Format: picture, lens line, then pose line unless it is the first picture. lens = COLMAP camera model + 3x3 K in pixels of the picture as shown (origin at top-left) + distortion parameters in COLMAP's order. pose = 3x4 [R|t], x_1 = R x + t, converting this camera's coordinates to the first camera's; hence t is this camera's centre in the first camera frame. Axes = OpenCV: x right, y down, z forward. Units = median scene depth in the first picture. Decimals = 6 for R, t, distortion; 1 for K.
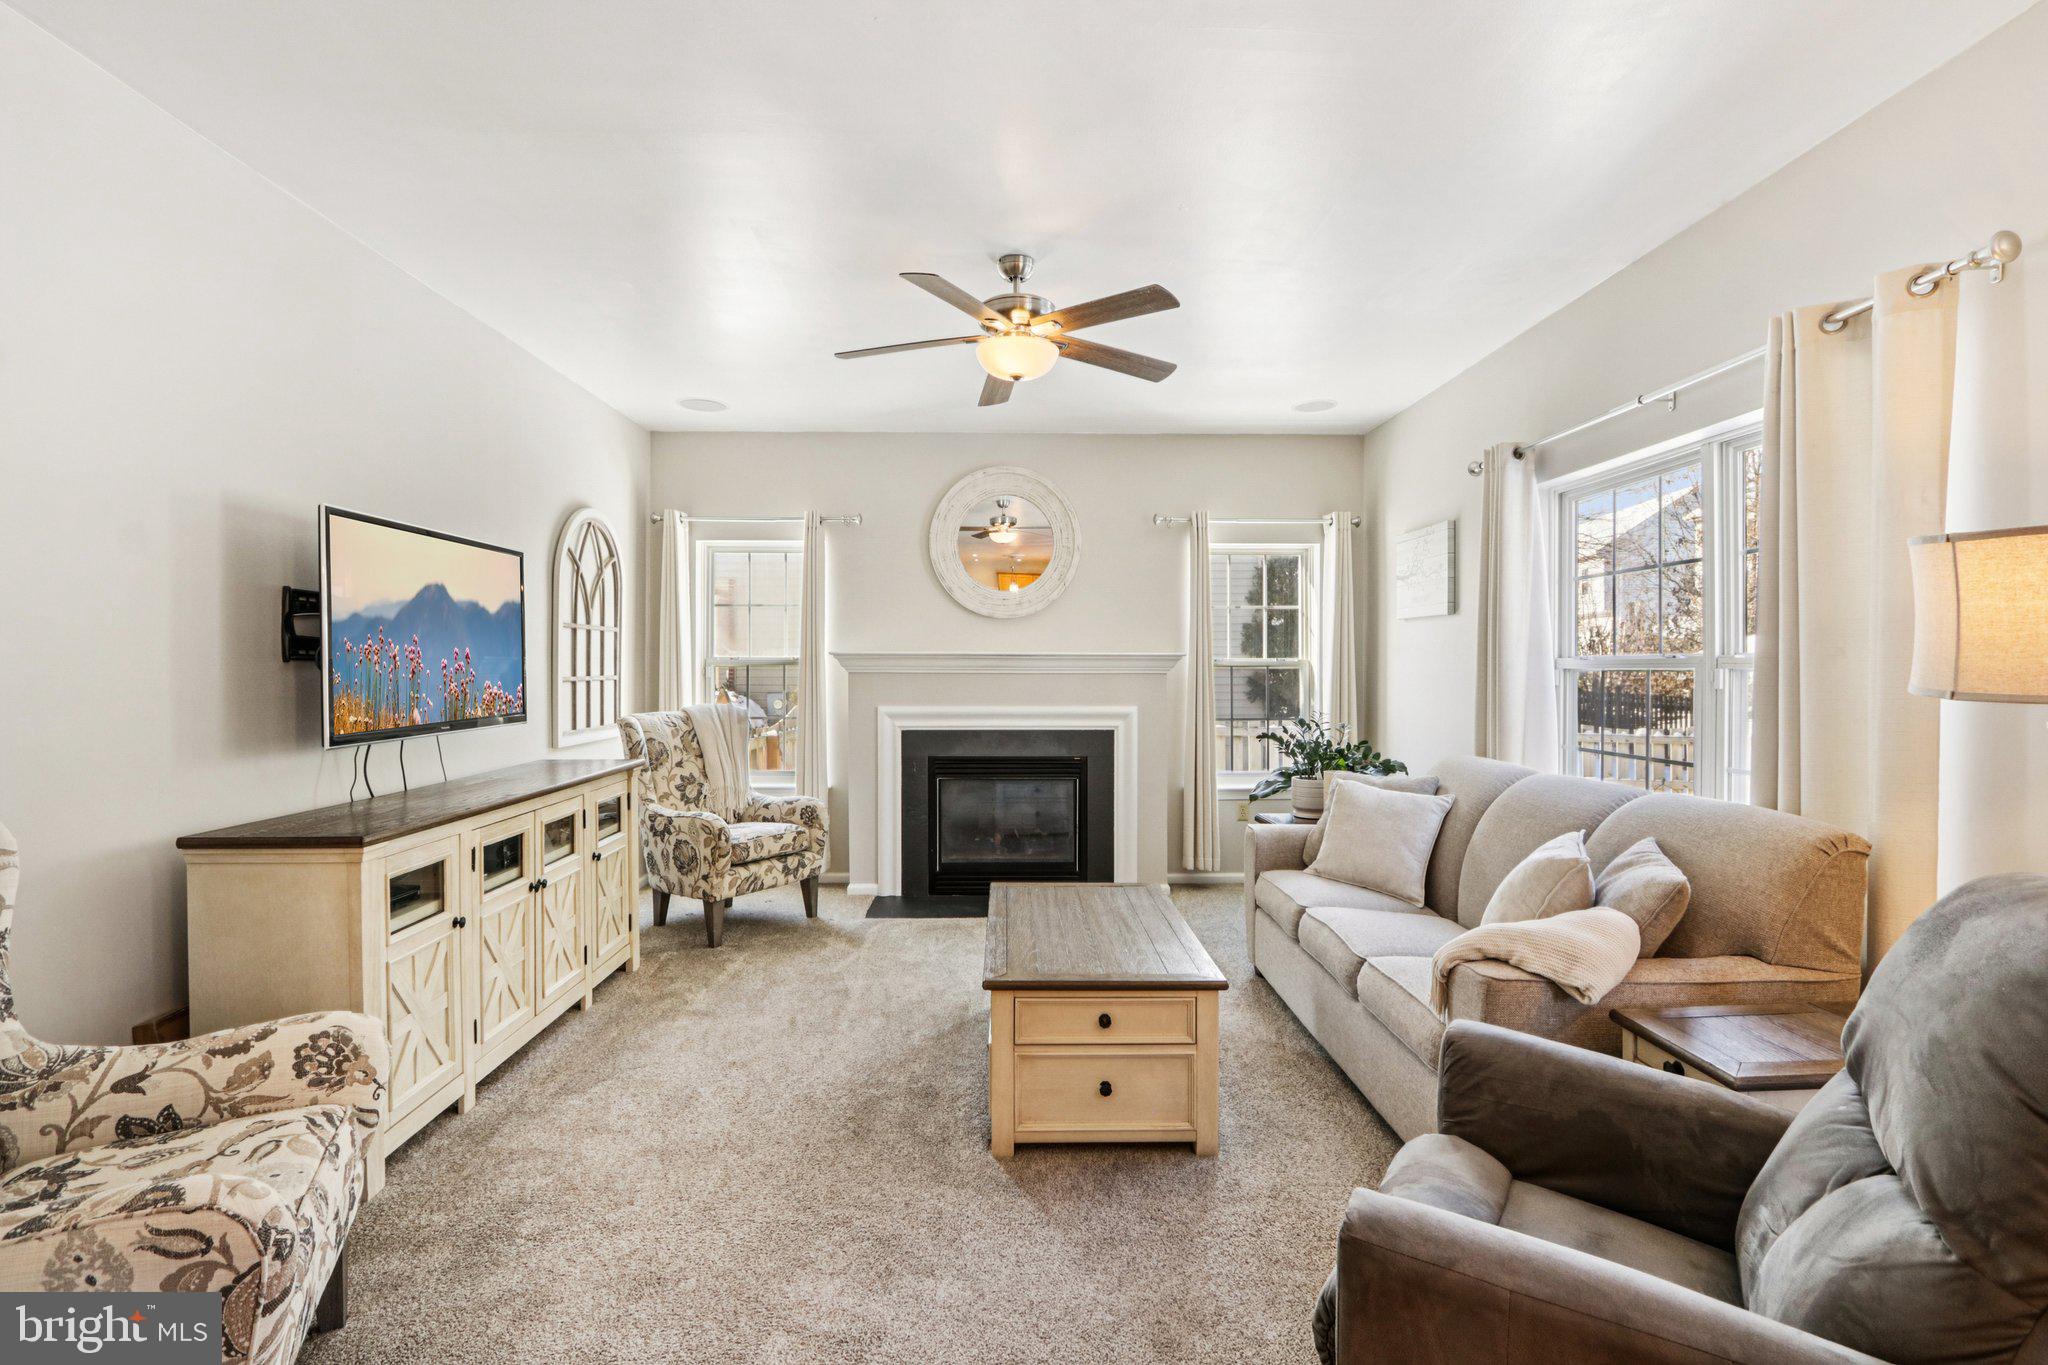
lens RADIAL K [[958.2, 0, 1002.6], [0, 958.2, 669.3], [0, 0, 1]] dist [-0.019200, 0.003576]
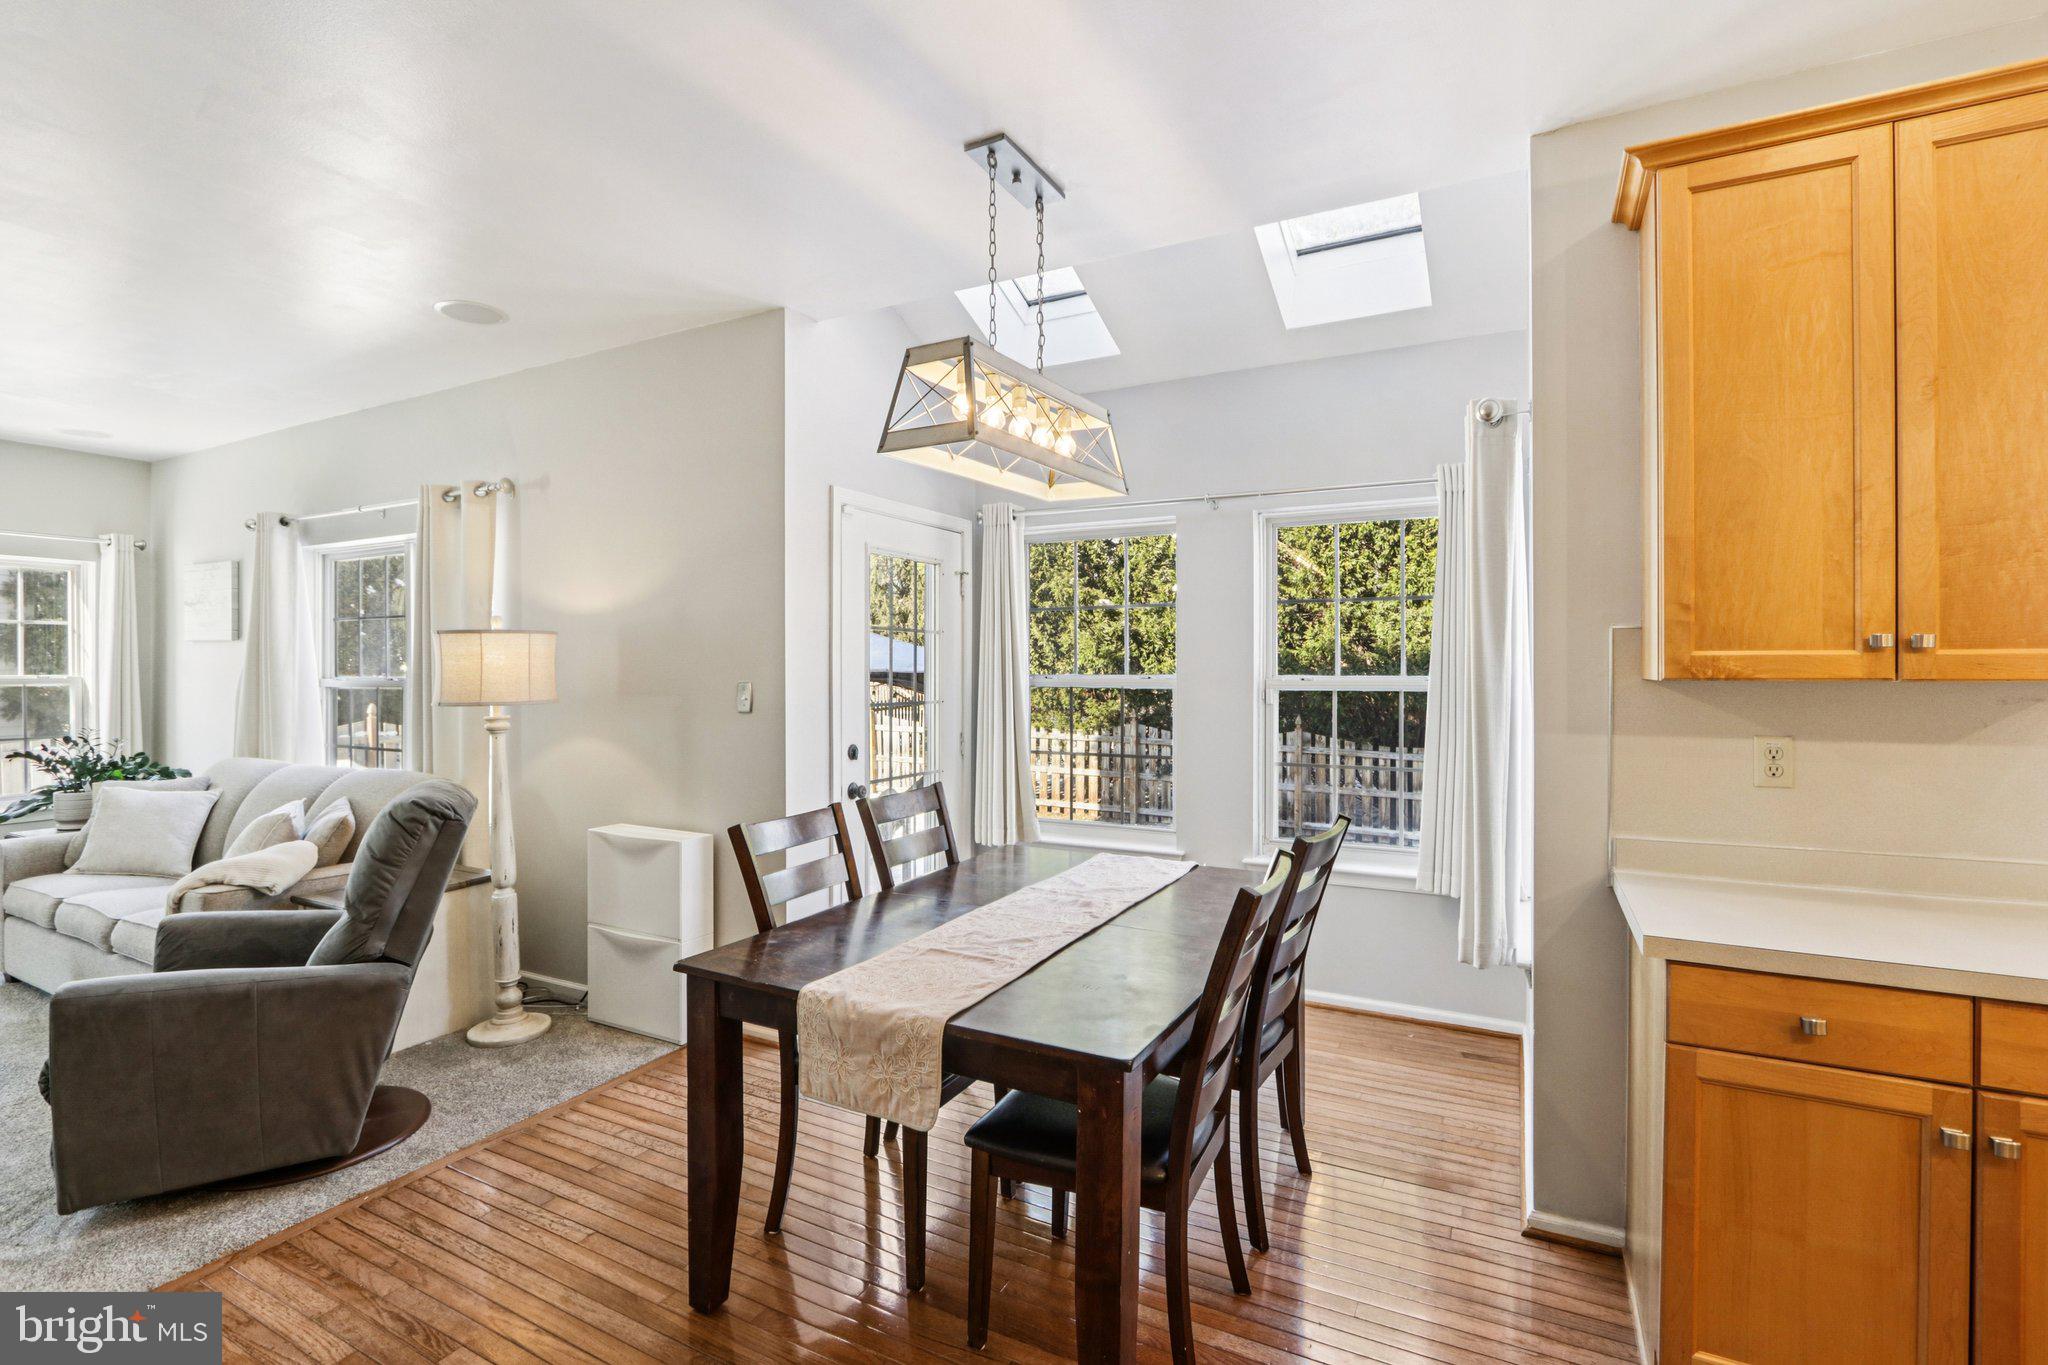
lens RADIAL K [[958.2, 0, 1024.3], [0, 958.2, 668.1], [0, 0, 1]] dist [-0.019200, 0.003576]
pose [[0.475384, -0.001499, 0.879777, -0.138023], [0.003982, 0.999992, -0.000448, -0.025965], [-0.879770, 0.003716, 0.475386, -0.590542]]
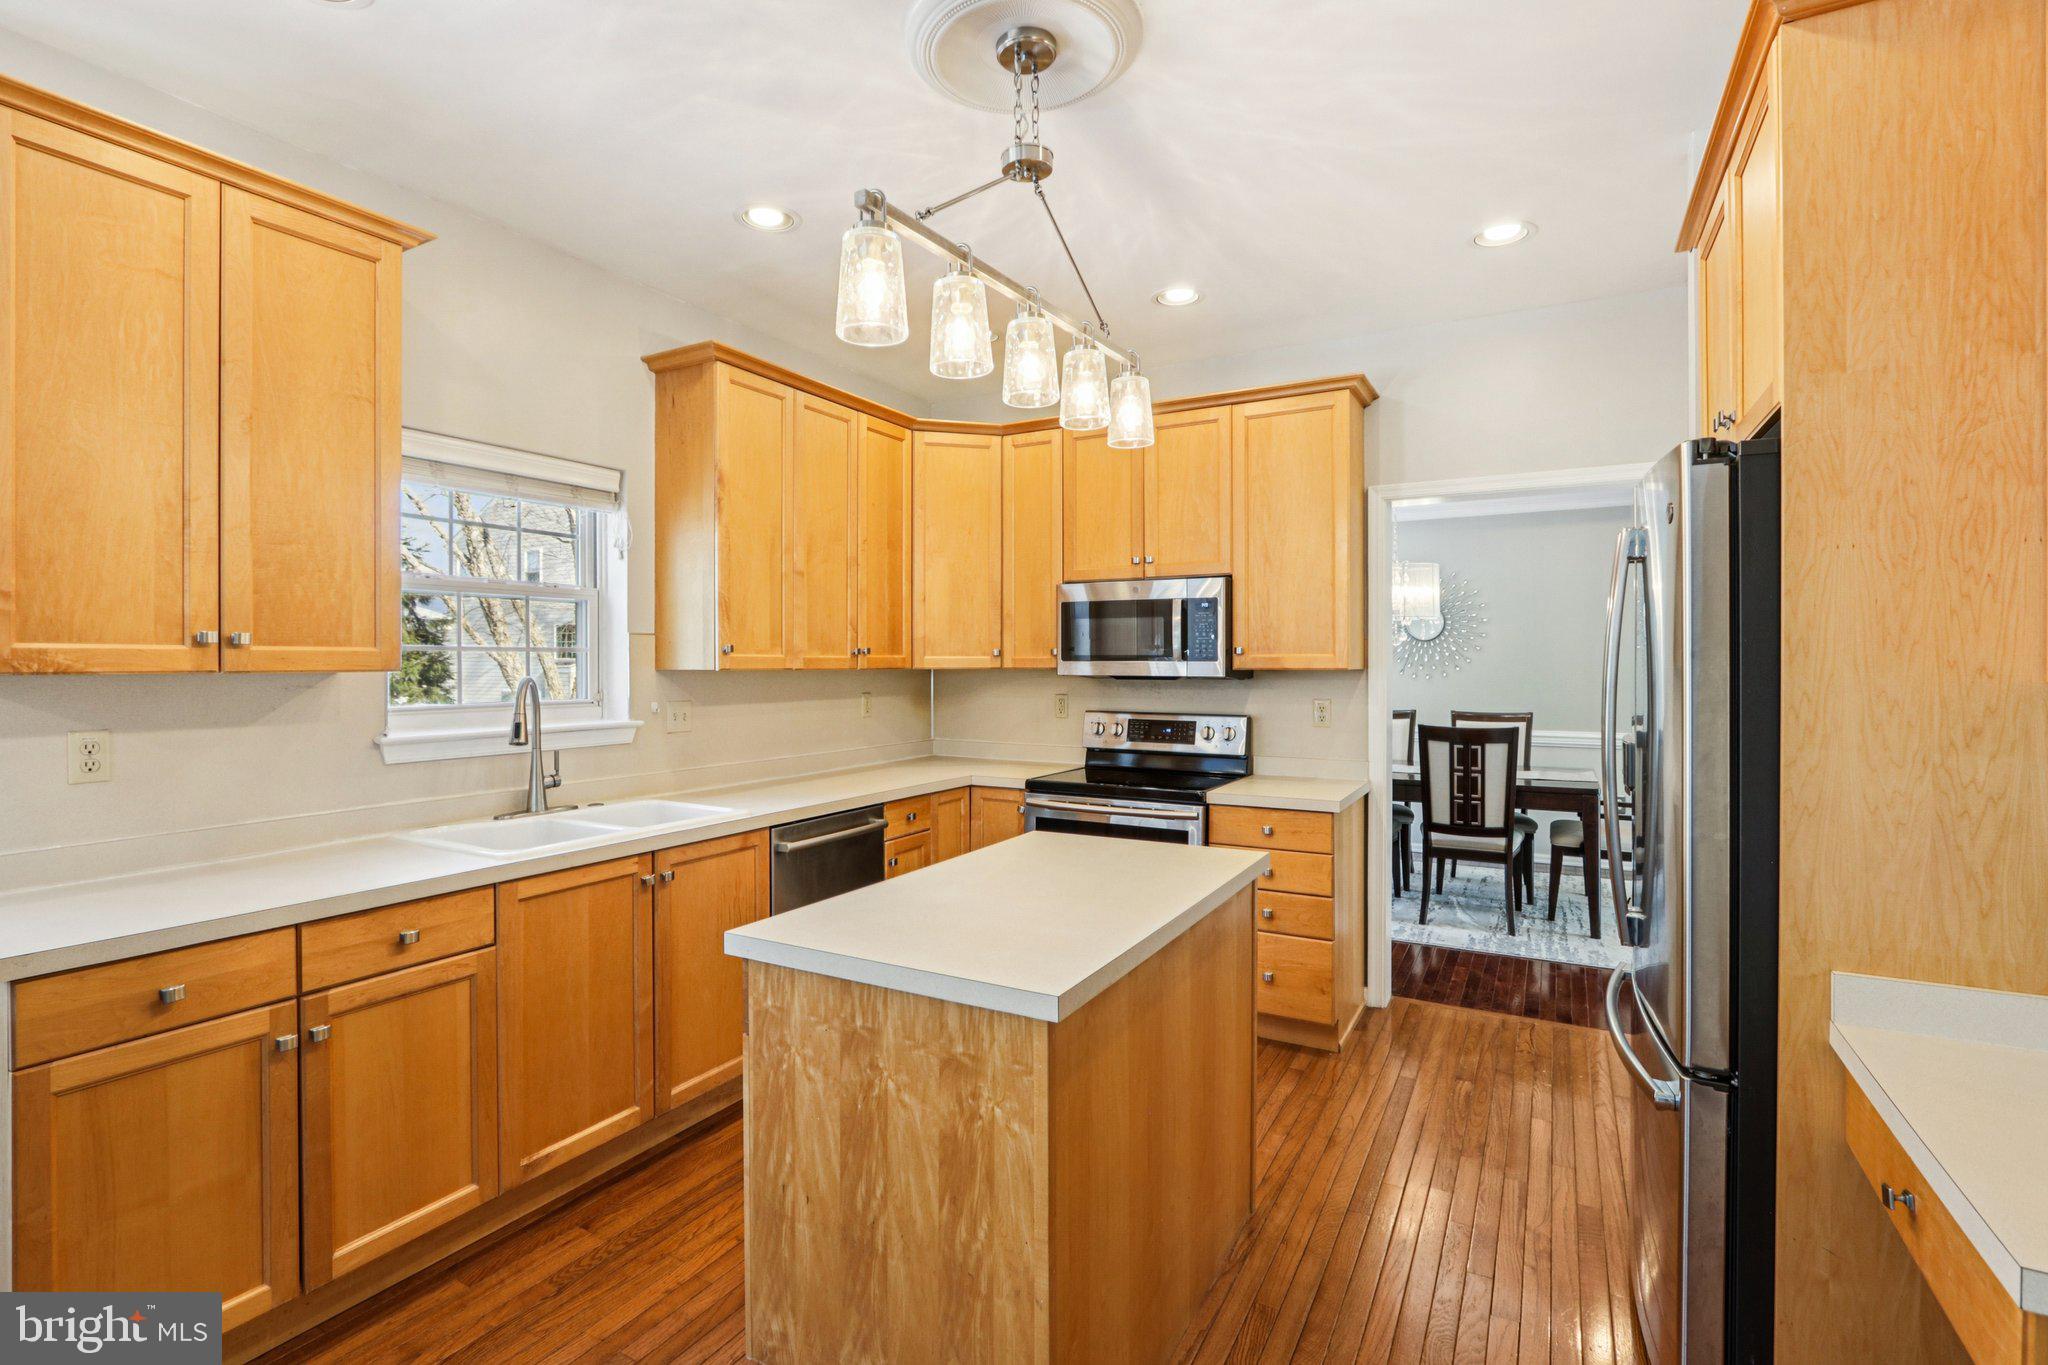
lens RADIAL K [[958.2, 0, 1002.5], [0, 958.2, 667.4], [0, 0, 1]] dist [-0.019200, 0.003576]
pose [[-0.864454, -0.002935, 0.502703, -0.178588], [0.001114, 0.999969, 0.007754, -0.024698], [-0.502710, 0.007263, -0.864424, -0.492787]]
